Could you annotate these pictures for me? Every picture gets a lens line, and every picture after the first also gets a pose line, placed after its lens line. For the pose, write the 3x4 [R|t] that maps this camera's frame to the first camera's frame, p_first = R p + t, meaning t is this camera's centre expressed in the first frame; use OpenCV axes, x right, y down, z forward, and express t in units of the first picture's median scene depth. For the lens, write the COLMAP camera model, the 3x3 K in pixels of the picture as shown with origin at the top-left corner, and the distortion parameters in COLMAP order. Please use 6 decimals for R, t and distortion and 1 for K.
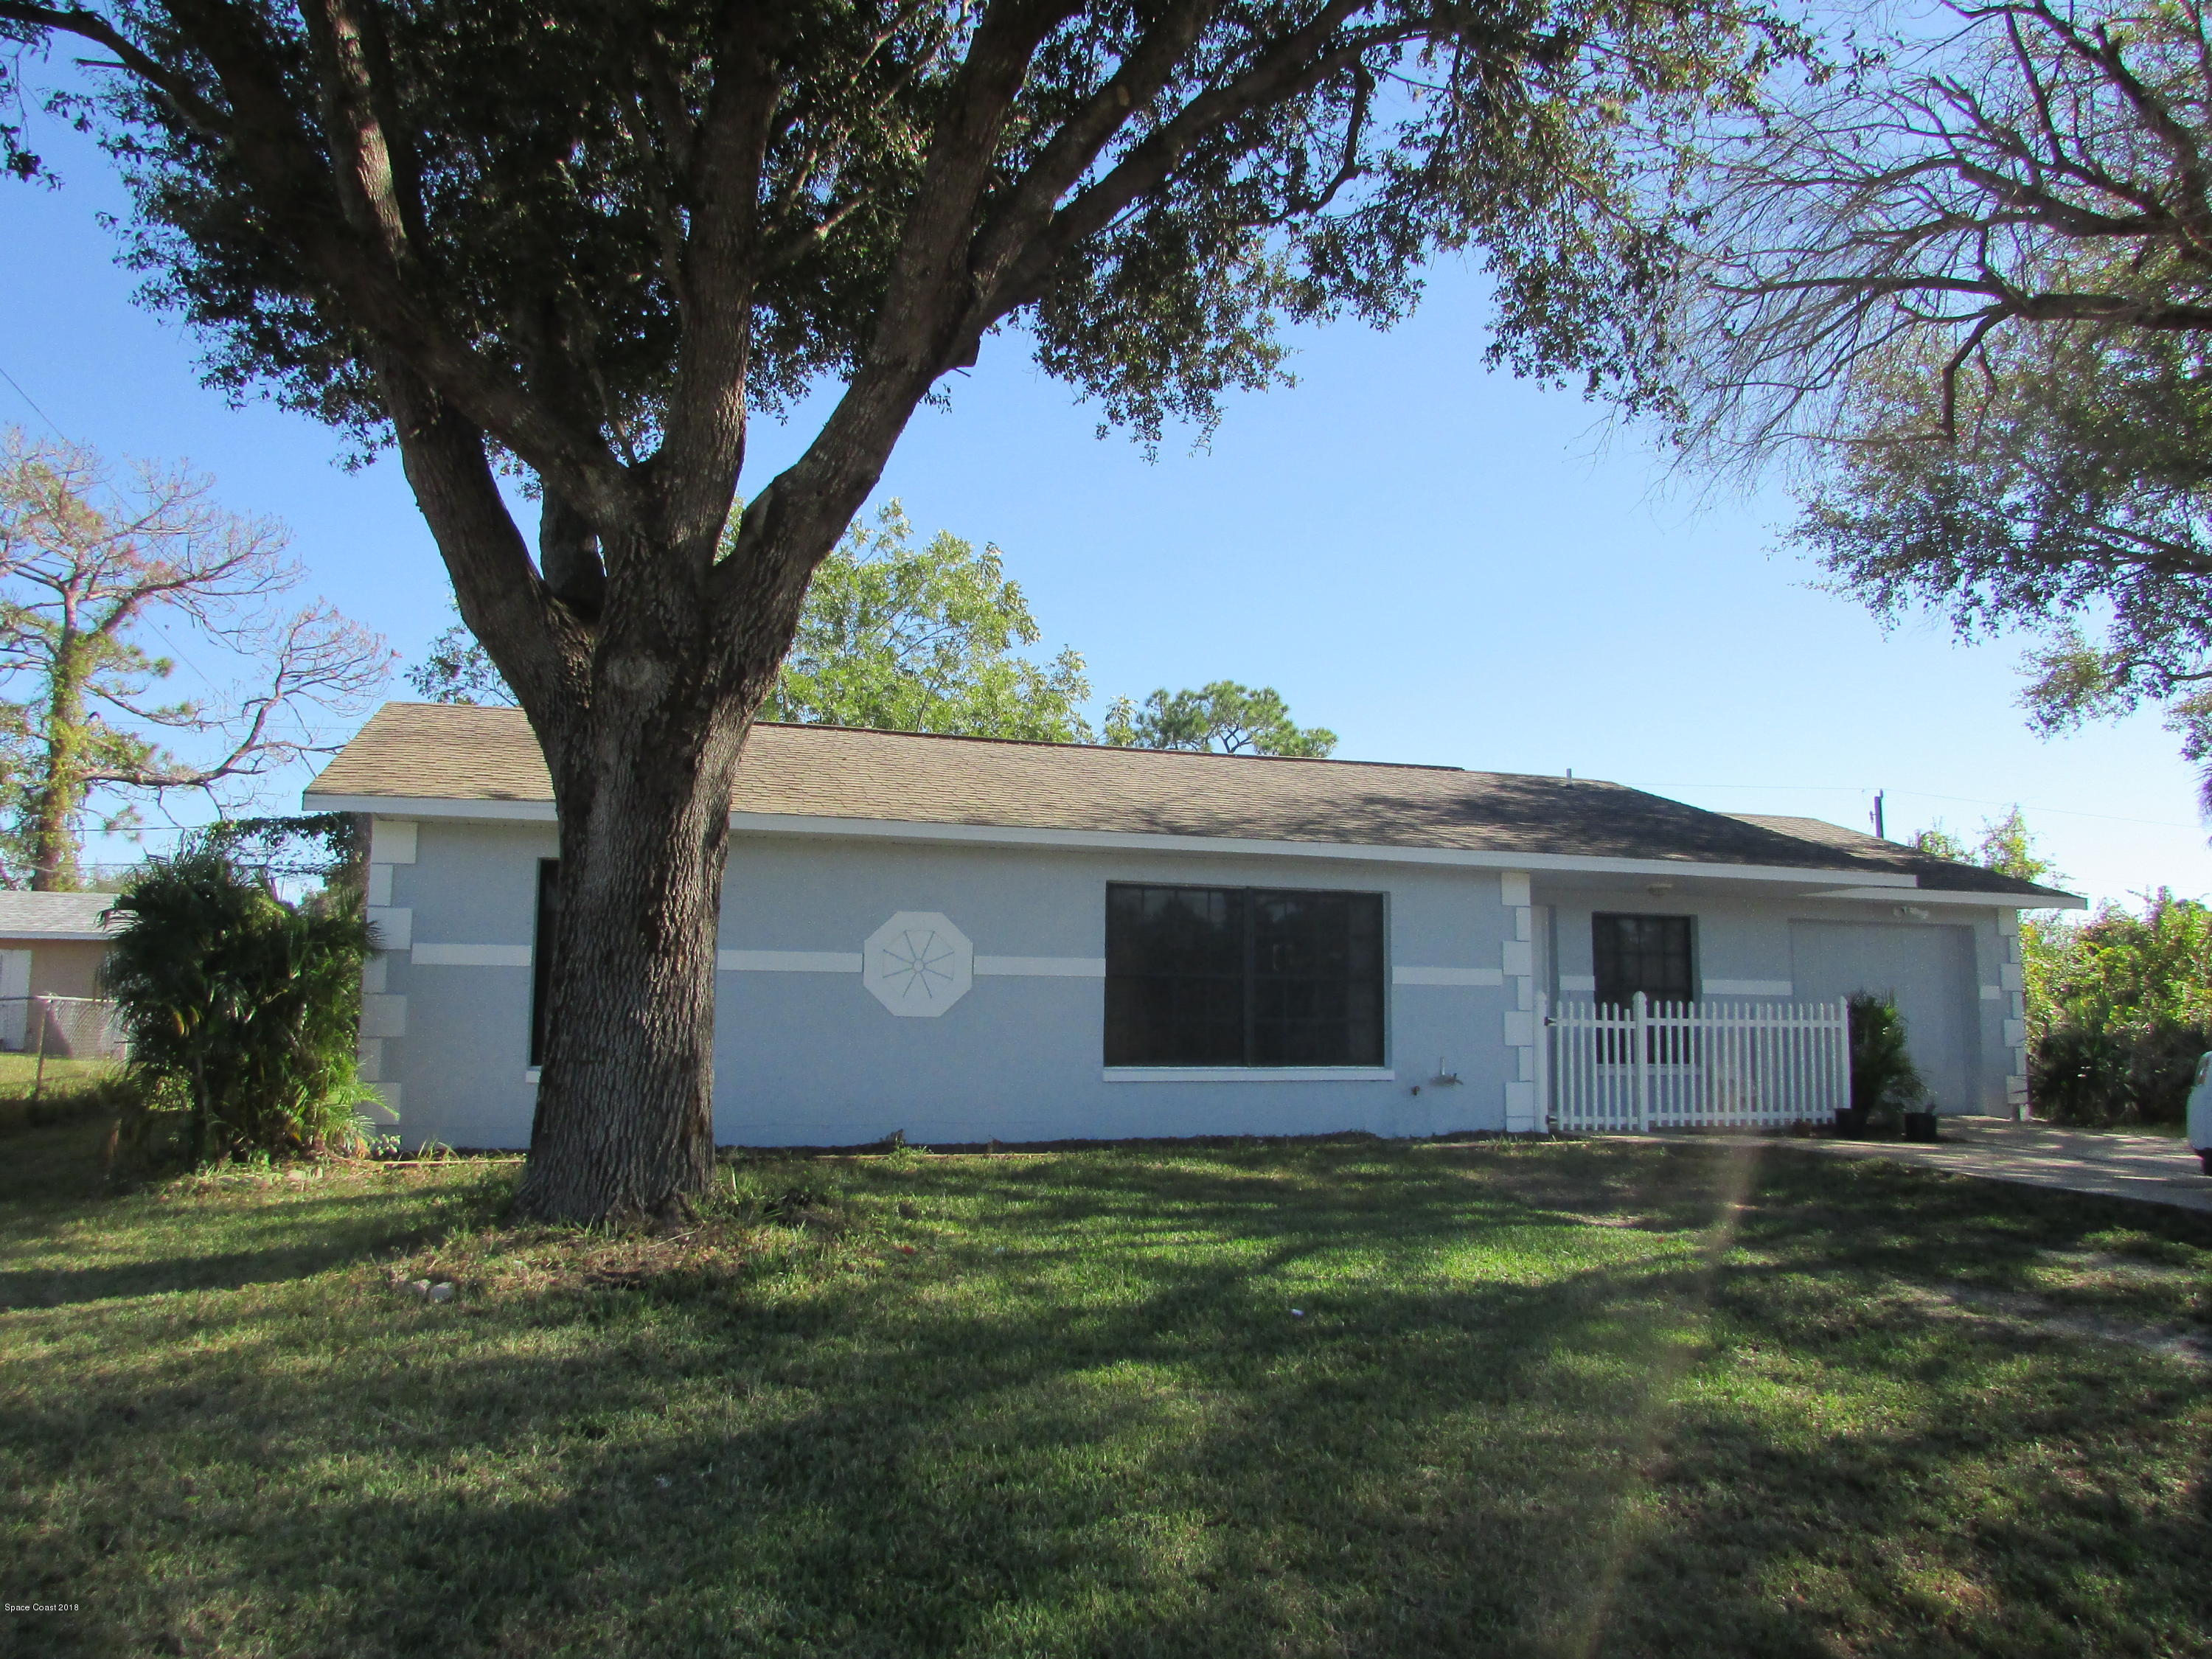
lens RADIAL K [[1565.6, 0, 1106.0], [0, 1565.6, 829.5], [0, 0, 1]] dist [-0.022998, 0.005332]
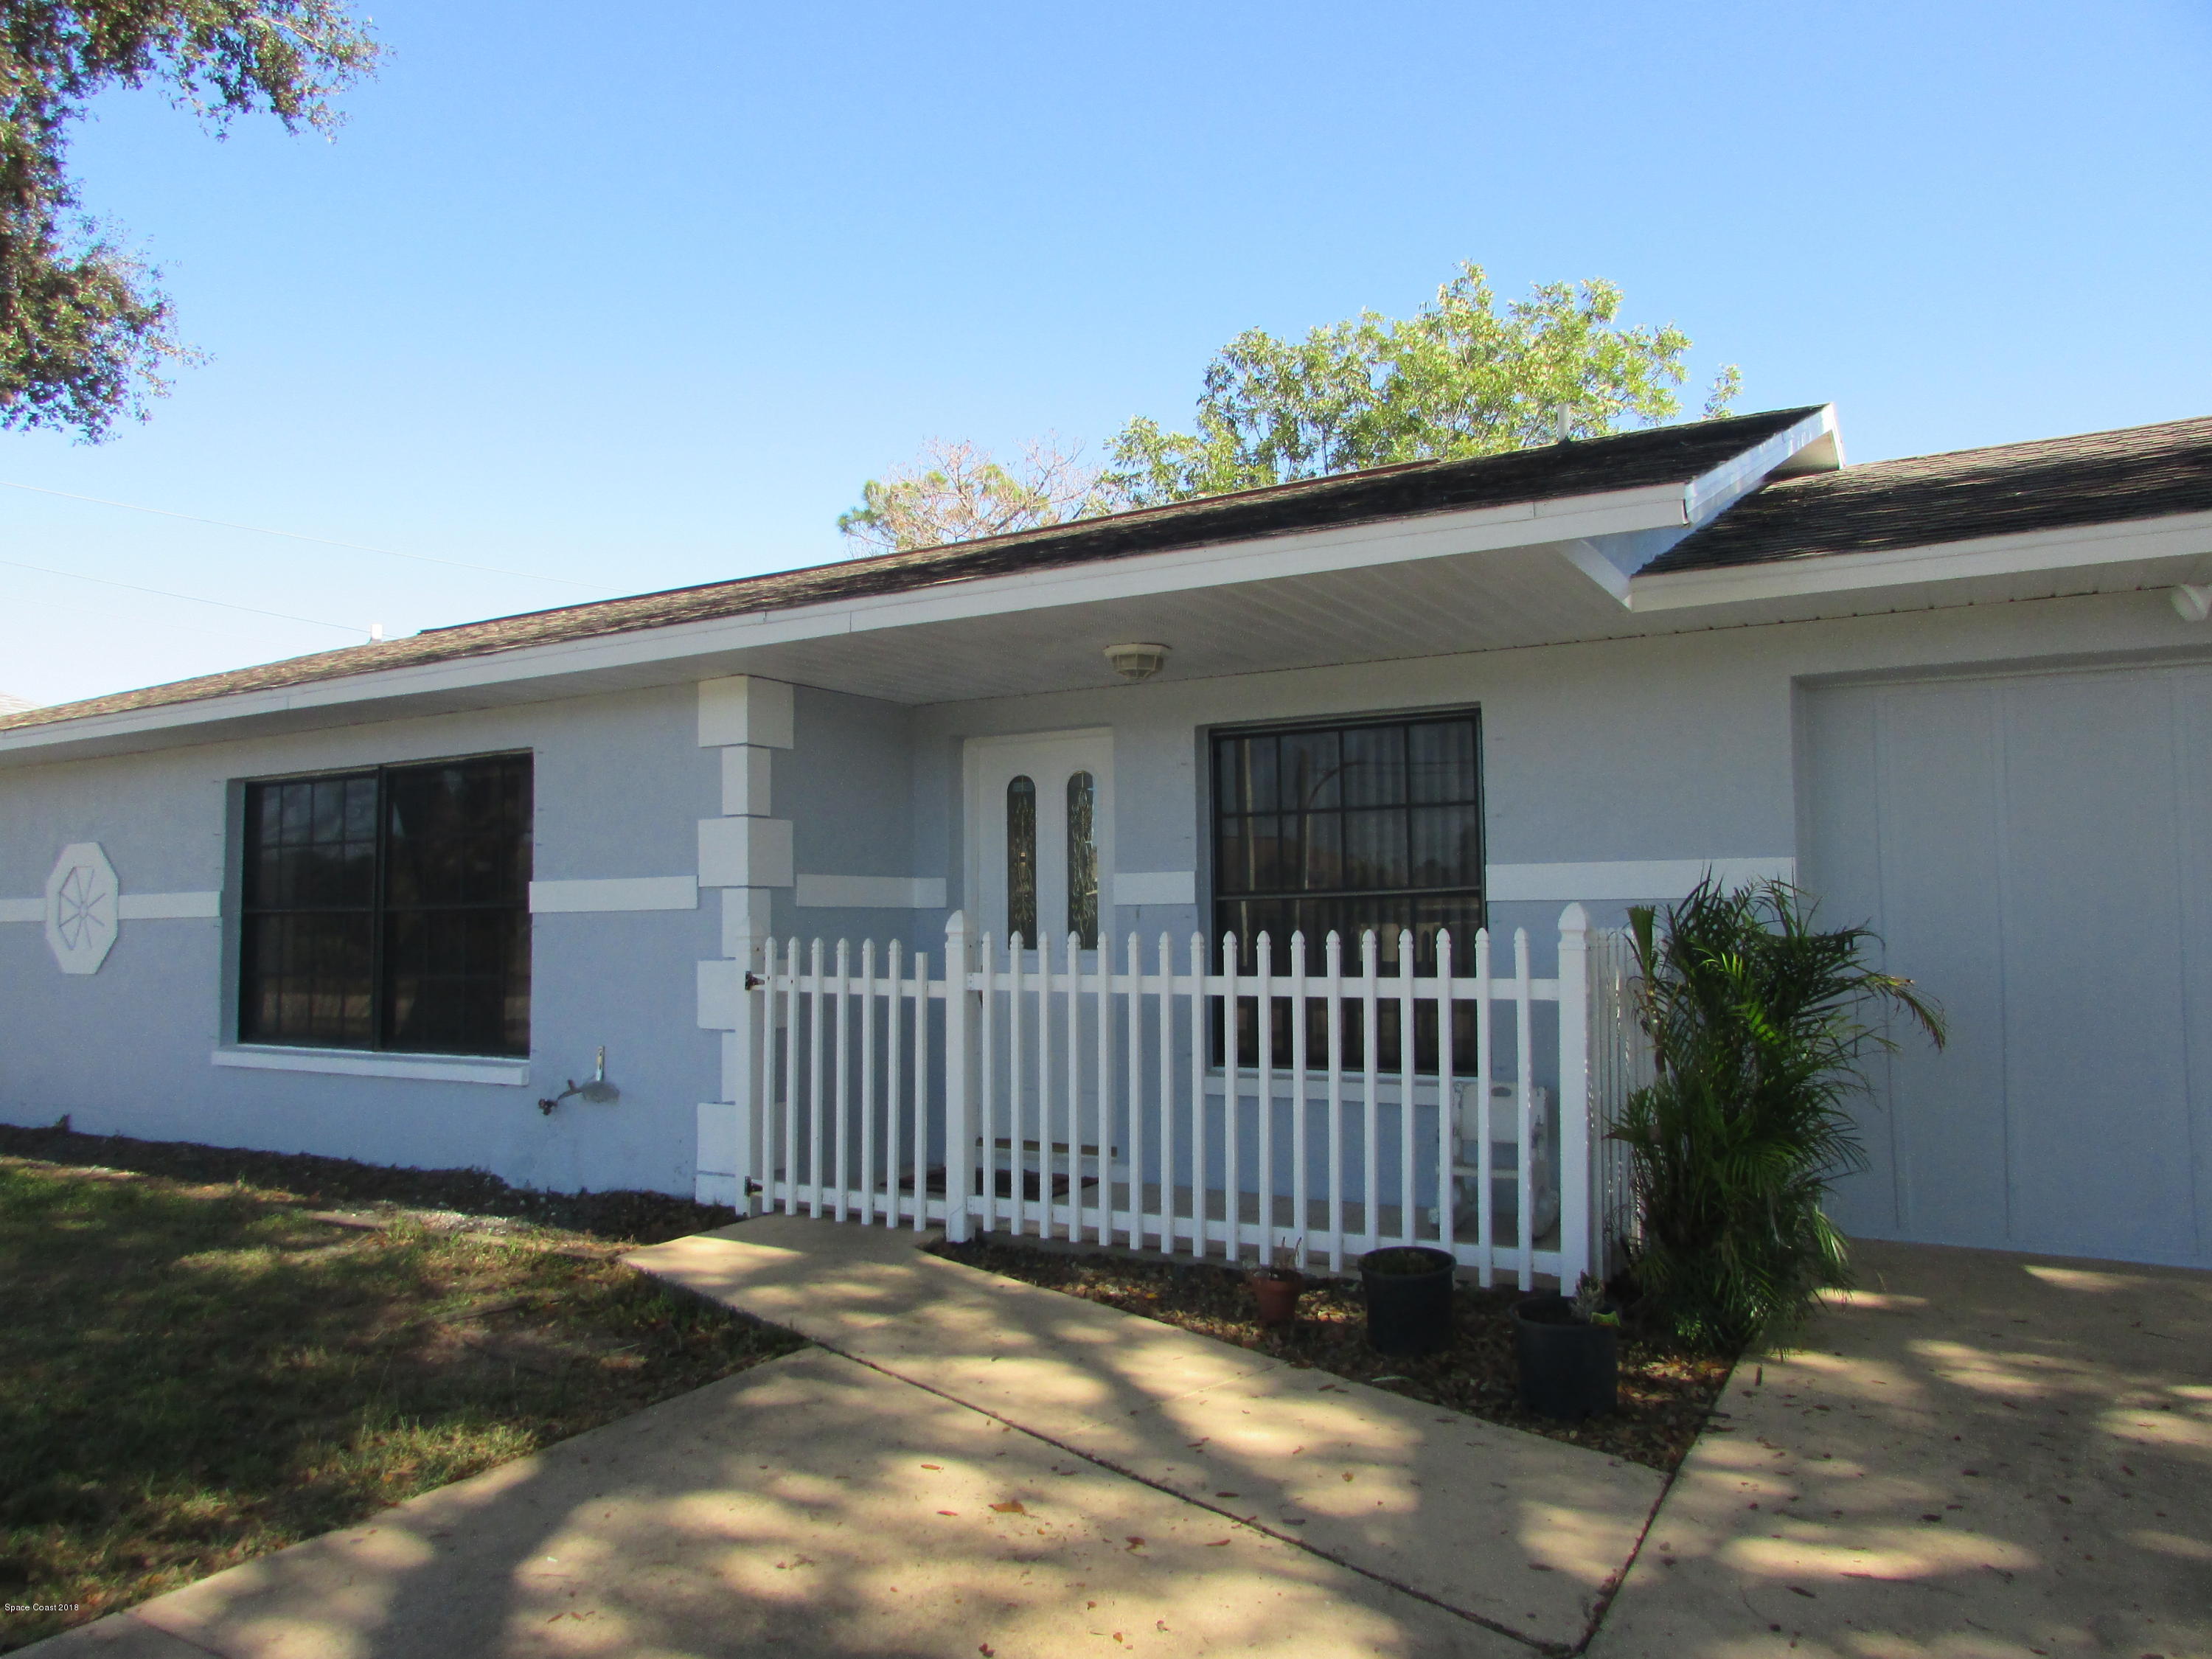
lens RADIAL K [[1565.6, 0, 1106.0], [0, 1565.6, 829.5], [0, 0, 1]] dist [-0.022998, 0.005332]
pose [[0.624109, -0.071702, -0.778041, 0.736022], [0.102866, 0.994653, -0.009150, 0.094140], [0.774537, -0.074323, 0.628147, 0.801248]]
